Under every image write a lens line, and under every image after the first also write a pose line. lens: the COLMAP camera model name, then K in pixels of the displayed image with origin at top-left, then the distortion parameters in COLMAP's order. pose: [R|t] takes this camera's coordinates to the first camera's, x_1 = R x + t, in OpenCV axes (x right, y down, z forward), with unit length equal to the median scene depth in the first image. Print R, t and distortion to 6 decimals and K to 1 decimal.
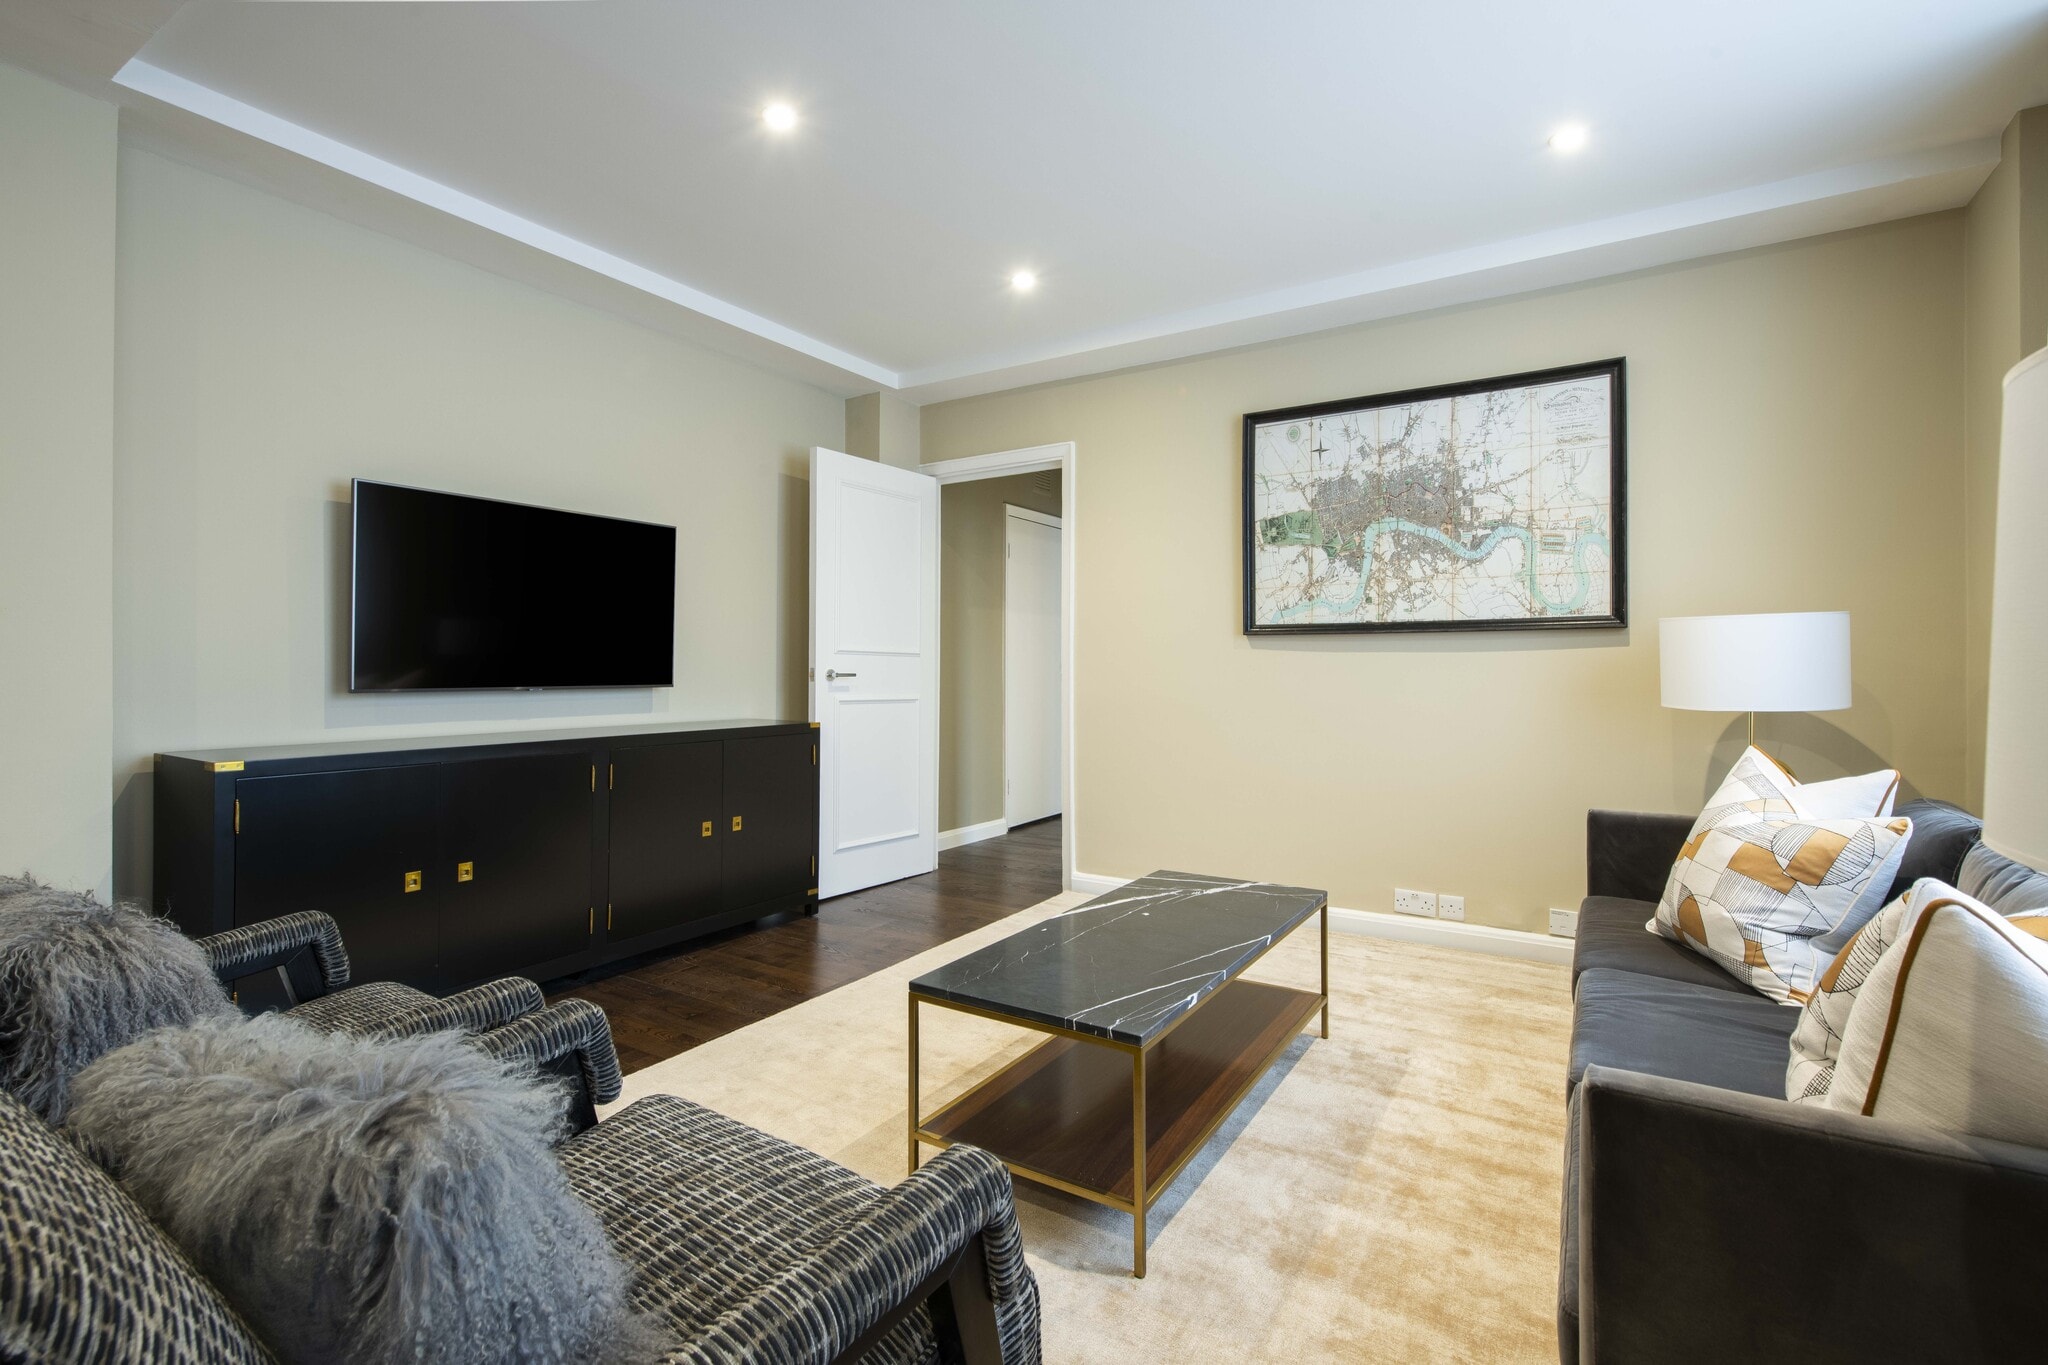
lens RADIAL K [[944.0, 0, 1015.1], [0, 944.0, 654.3], [0, 0, 1]] dist [0.002767, -0.007505]
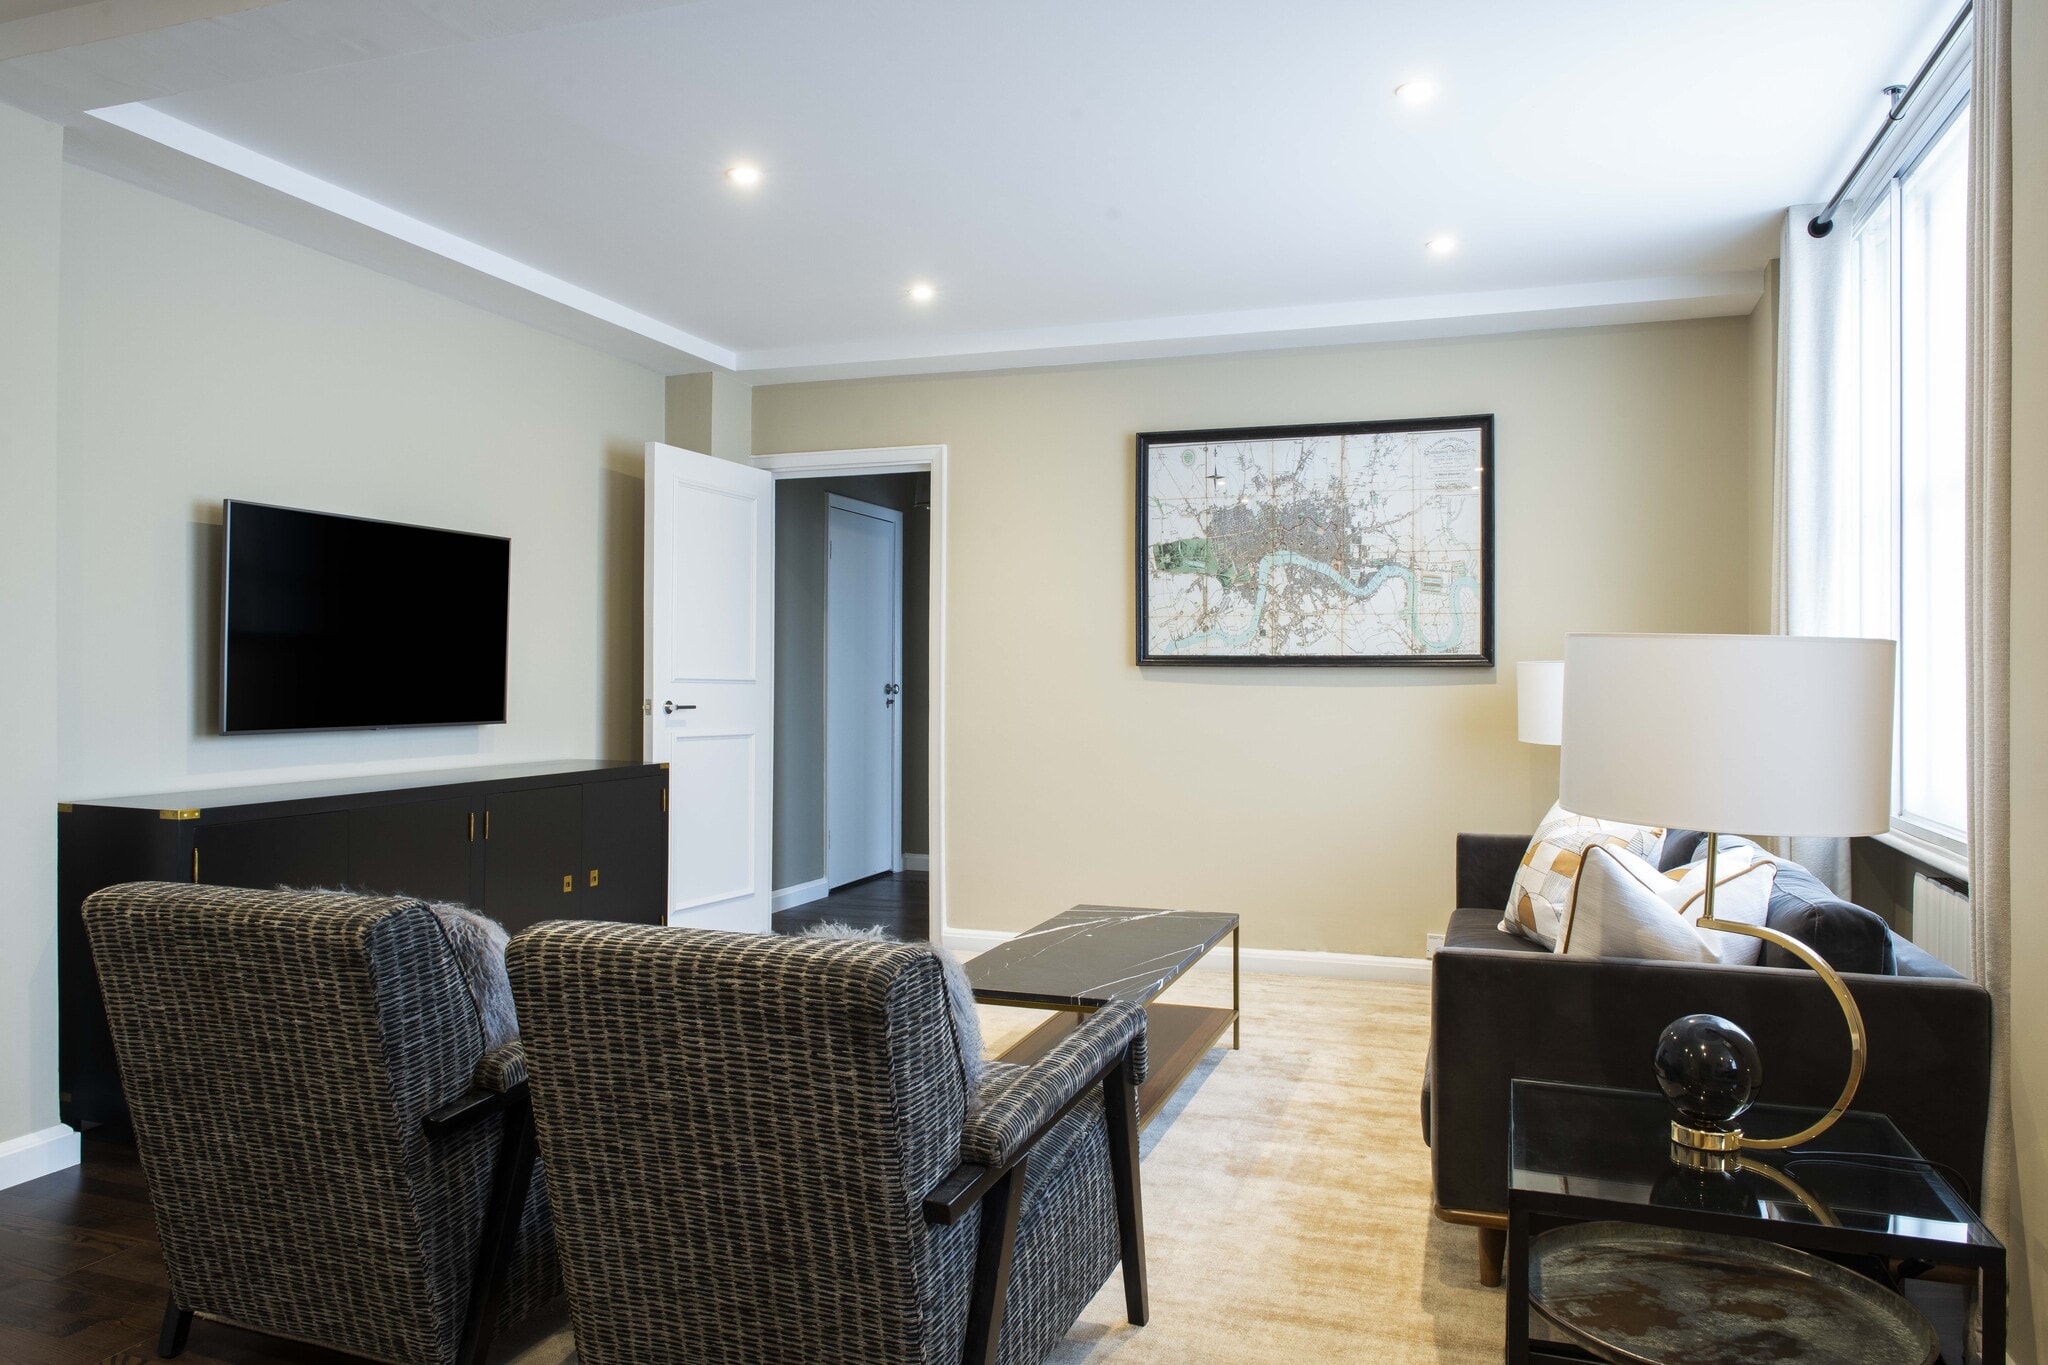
lens RADIAL K [[1379.0, 0, 1028.7], [0, 1379.0, 650.7], [0, 0, 1]] dist [-0.004501, -0.019368]
pose [[0.974492, 0.007599, 0.224296, -0.189085], [-0.006409, 0.999961, -0.006034, -0.028934], [-0.224333, 0.004442, 0.974502, -0.353531]]
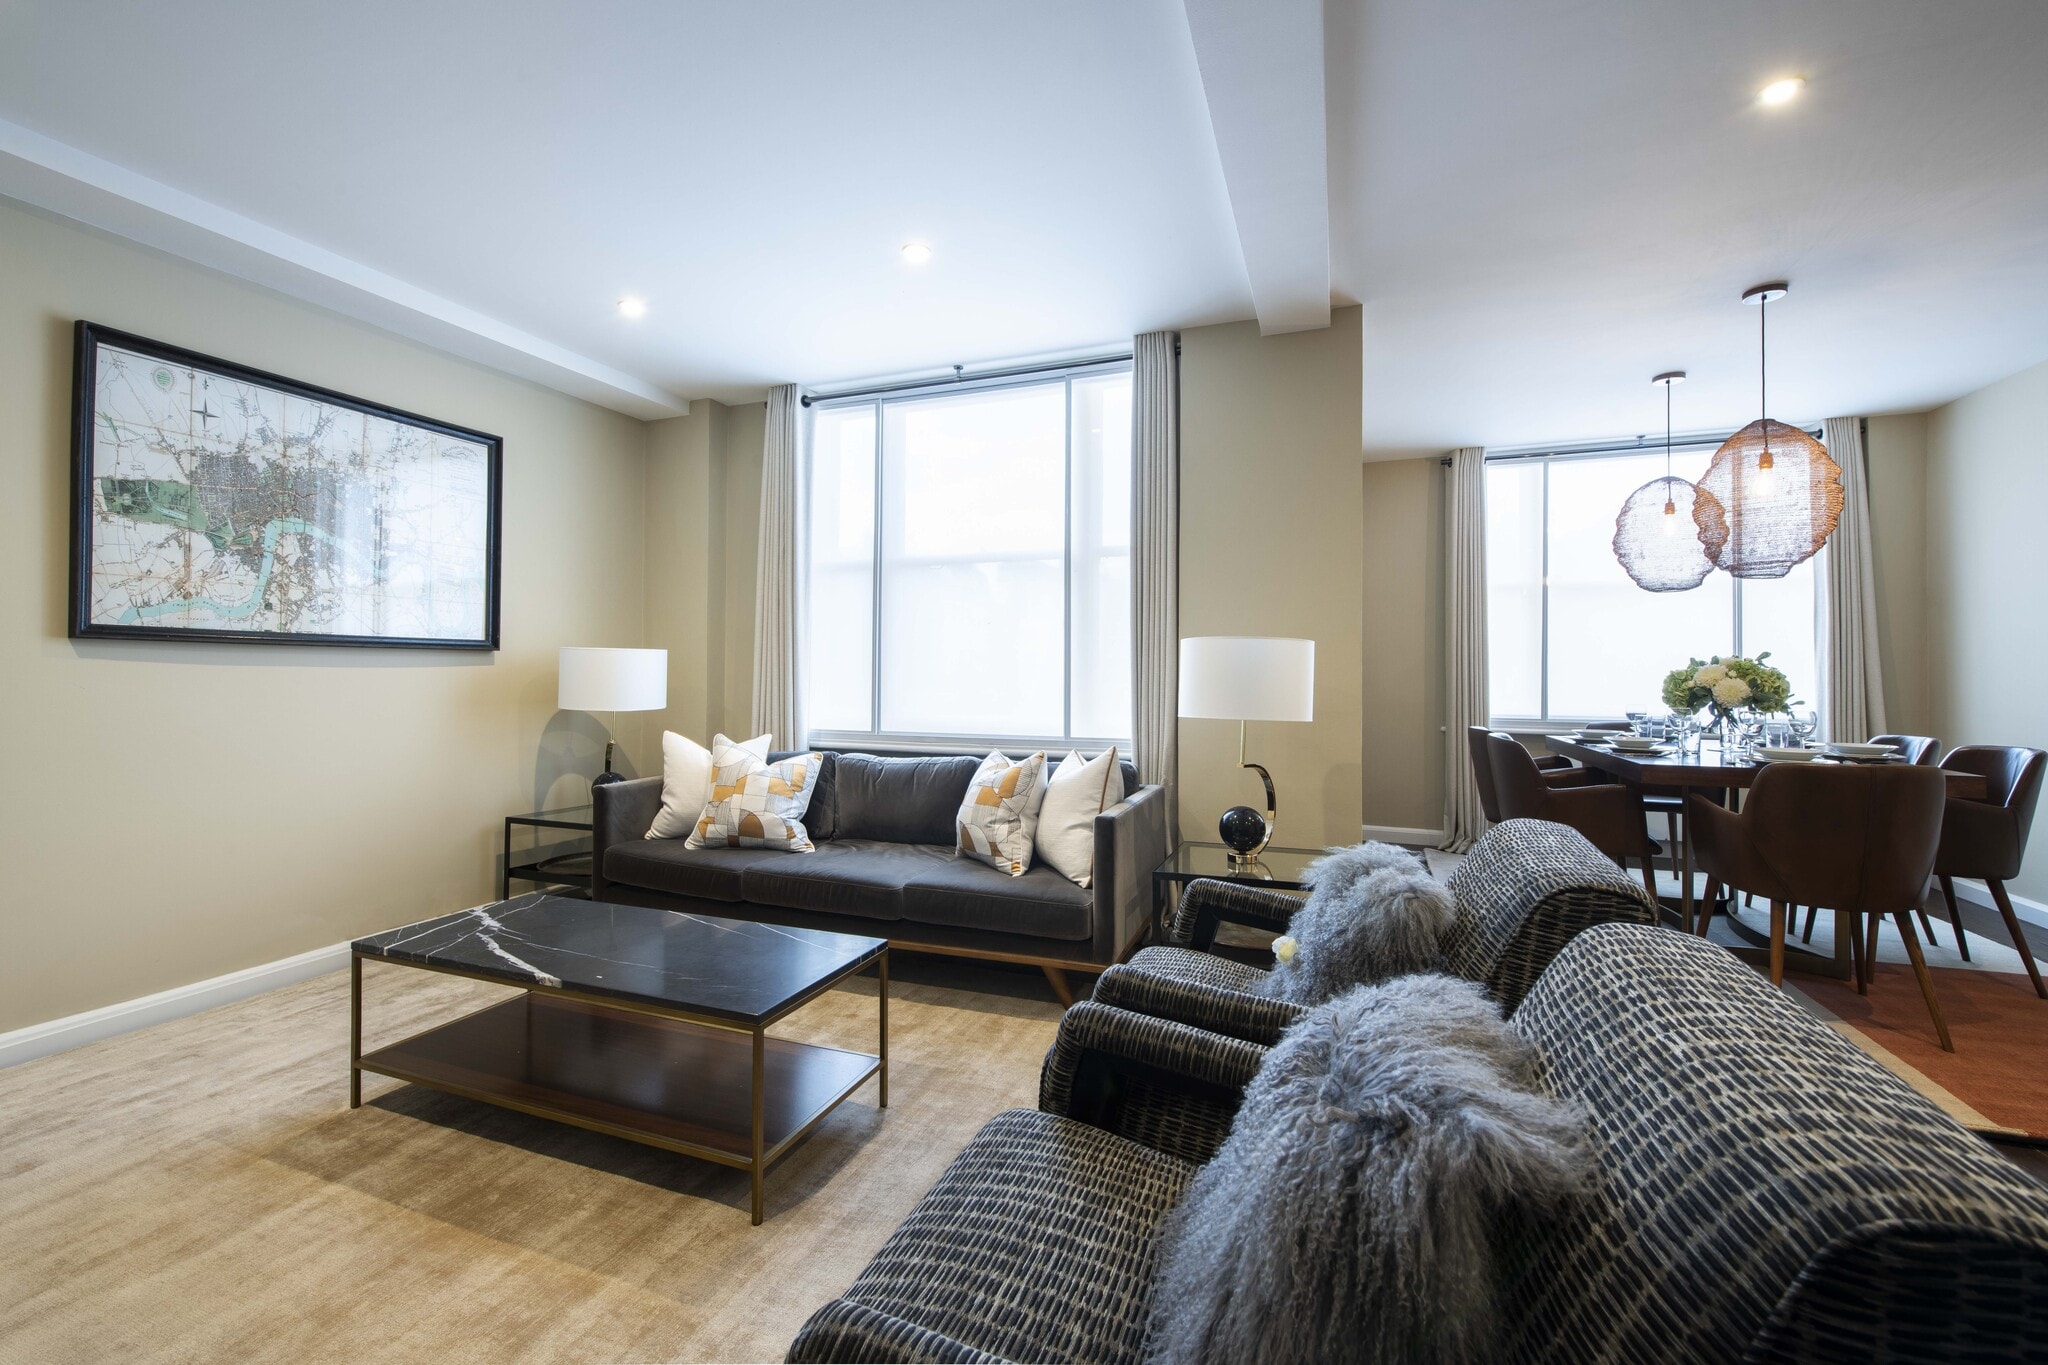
lens RADIAL K [[880.7, 0, 970.3], [0, 880.7, 661.4], [0, 0, 1]] dist [-0.034565, 0.006280]
pose [[-0.183915, 0.018108, 0.982775, -0.537846], [-0.010573, 0.999736, -0.020399, 0.003251], [-0.982885, -0.014142, -0.183675, 0.514069]]
